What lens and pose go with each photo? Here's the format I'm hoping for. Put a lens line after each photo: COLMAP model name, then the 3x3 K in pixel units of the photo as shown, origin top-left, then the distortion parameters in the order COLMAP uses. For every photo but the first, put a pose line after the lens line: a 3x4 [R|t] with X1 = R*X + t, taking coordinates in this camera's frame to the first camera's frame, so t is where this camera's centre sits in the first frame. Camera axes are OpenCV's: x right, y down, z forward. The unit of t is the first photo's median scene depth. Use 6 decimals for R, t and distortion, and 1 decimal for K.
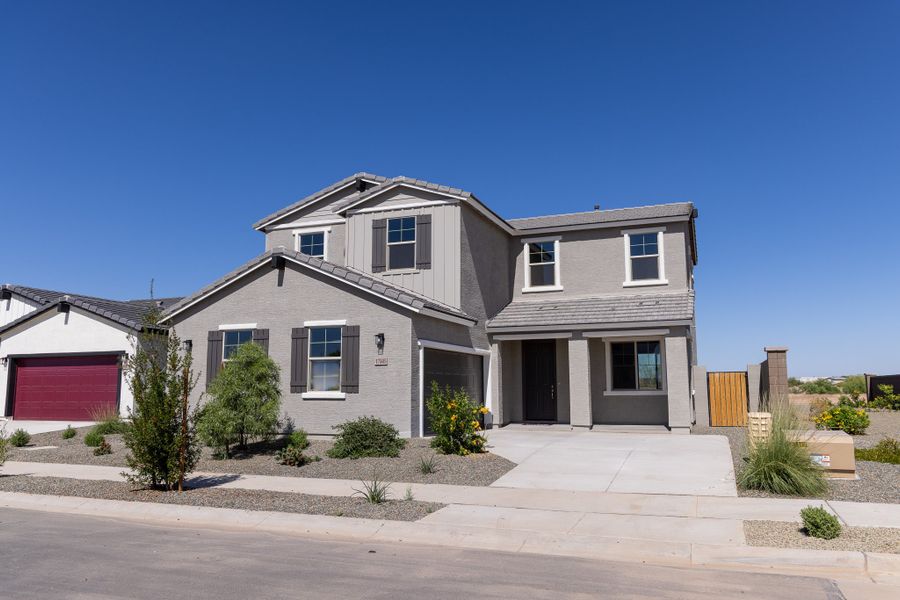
lens RADIAL K [[680.8, 0, 450.4], [0, 680.8, 299.6], [0, 0, 1]] dist [-0.009320, -0.002183]
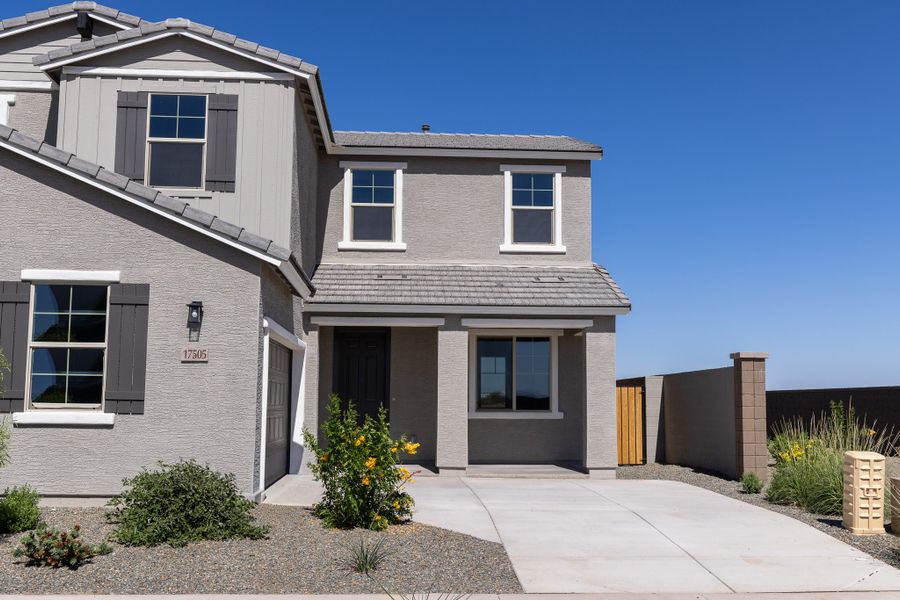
lens RADIAL K [[979.1, 0, 450.2], [0, 979.1, 300.8], [0, 0, 1]] dist [-0.002841, 0.000000]
pose [[0.909119, 0.055762, 0.412788, -0.188642], [-0.066839, 0.997686, 0.012430, 0.021242], [-0.411139, -0.038890, 0.910743, 0.184765]]
